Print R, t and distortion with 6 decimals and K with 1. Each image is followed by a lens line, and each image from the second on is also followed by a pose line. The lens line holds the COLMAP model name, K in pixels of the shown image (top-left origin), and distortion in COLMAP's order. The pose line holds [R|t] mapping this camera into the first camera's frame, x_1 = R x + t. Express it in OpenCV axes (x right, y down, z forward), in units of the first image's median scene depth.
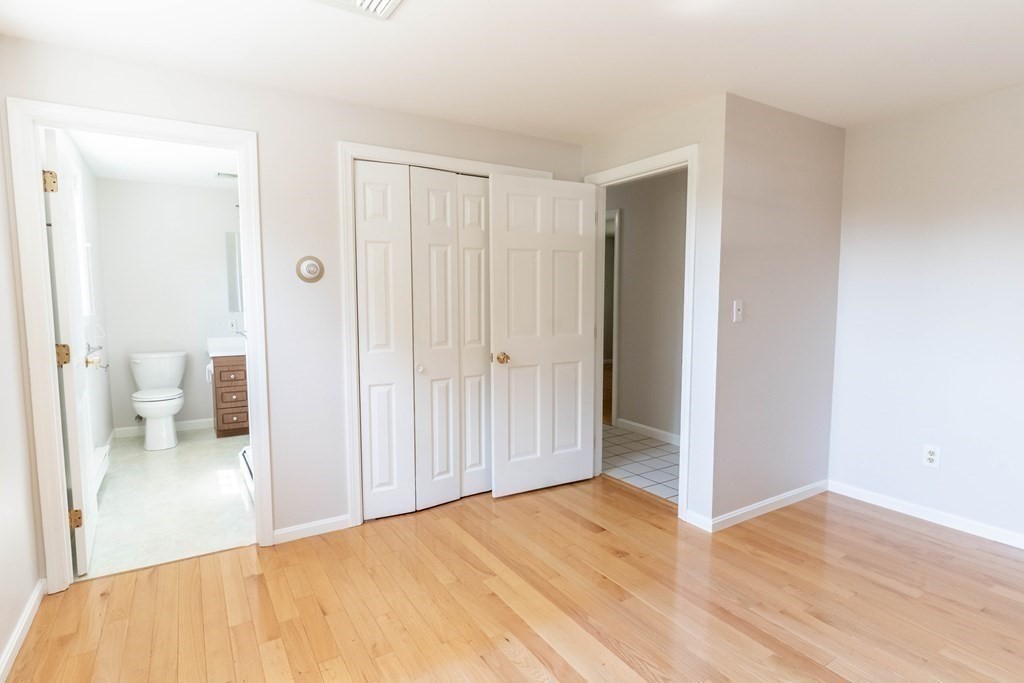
lens RADIAL K [[524.9, 0, 509.9], [0, 524.9, 340.9], [0, 0, 1]] dist [-0.003541, 0.000544]
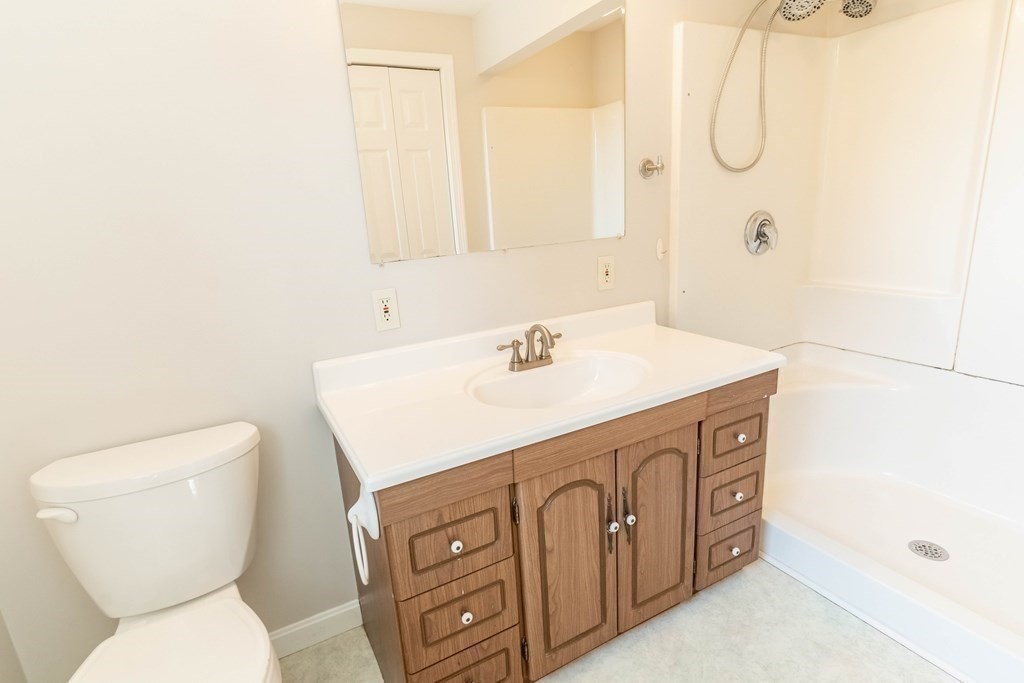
lens RADIAL K [[524.9, 0, 511.0], [0, 524.9, 342.5], [0, 0, 1]] dist [-0.003541, 0.000544]
pose [[0.996962, -0.038292, -0.067830, -0.481651], [0.050039, 0.982214, 0.180976, -0.065991], [0.059694, -0.183821, 0.981146, 0.778835]]
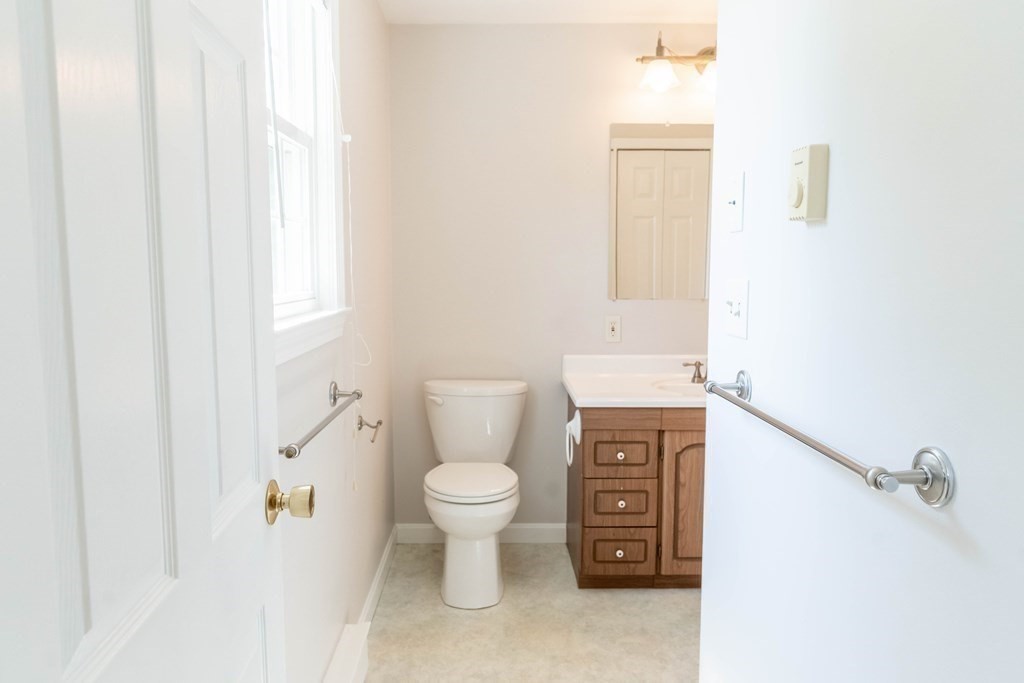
lens RADIAL K [[736.1, 0, 510.3], [0, 736.1, 344.3], [0, 0, 1]] dist [0.000433, 0.000426]
pose [[0.860828, 0.059844, -0.505365, -0.310492], [-0.045117, 0.998126, 0.041344, -0.041572], [0.506892, -0.012789, 0.861915, 0.445404]]
